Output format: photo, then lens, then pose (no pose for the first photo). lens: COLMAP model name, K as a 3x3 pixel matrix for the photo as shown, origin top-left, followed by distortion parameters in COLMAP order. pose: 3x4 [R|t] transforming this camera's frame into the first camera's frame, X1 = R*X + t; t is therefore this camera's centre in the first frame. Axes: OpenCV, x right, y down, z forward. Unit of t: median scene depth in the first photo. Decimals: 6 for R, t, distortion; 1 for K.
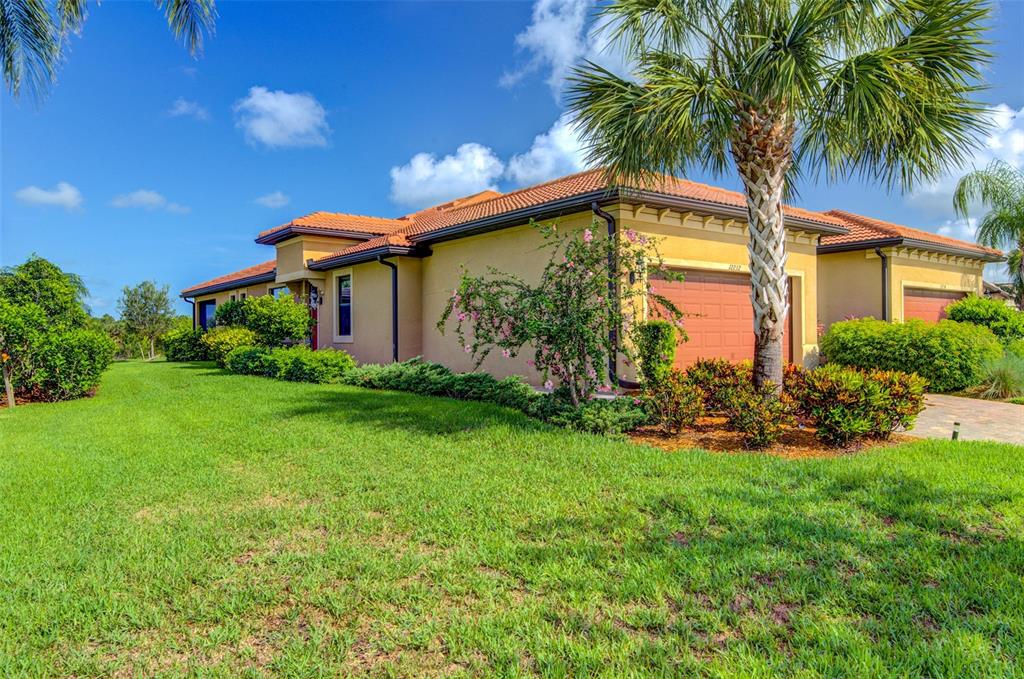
lens RADIAL K [[465.4, 0, 512.0], [0, 465.4, 339.5], [0, 0, 1]] dist [0.000983, 0.000079]
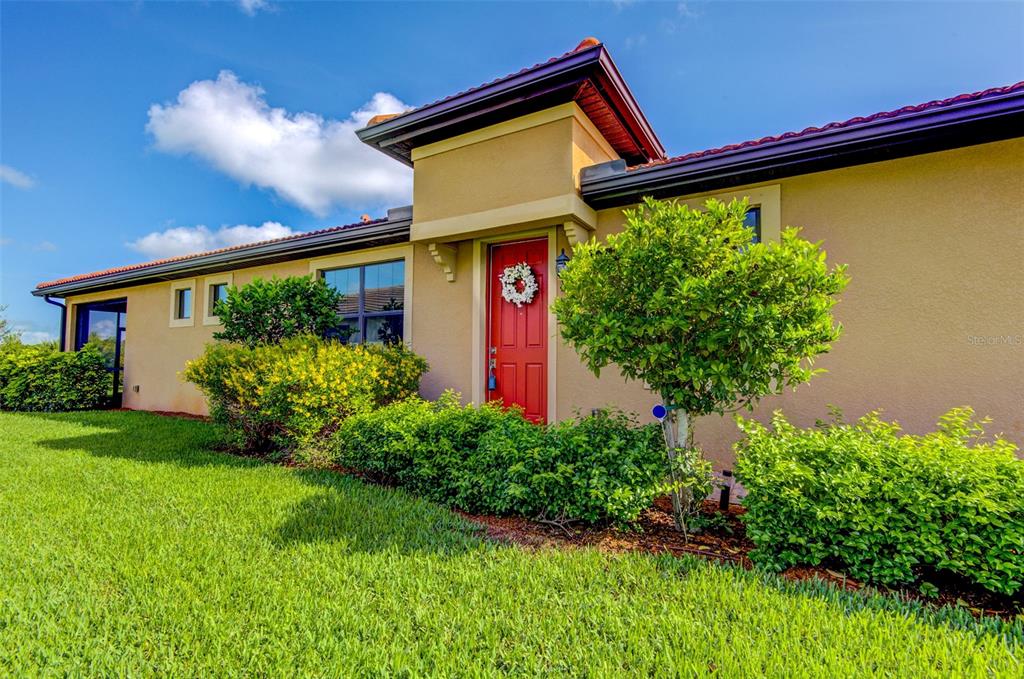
lens RADIAL K [[465.4, 0, 512.0], [0, 465.4, 339.5], [0, 0, 1]] dist [0.000983, 0.000079]
pose [[0.972847, 0.019472, 0.230629, -0.420250], [-0.005713, 0.998171, -0.060177, -0.006746], [-0.231379, 0.057225, 0.971179, 0.469073]]
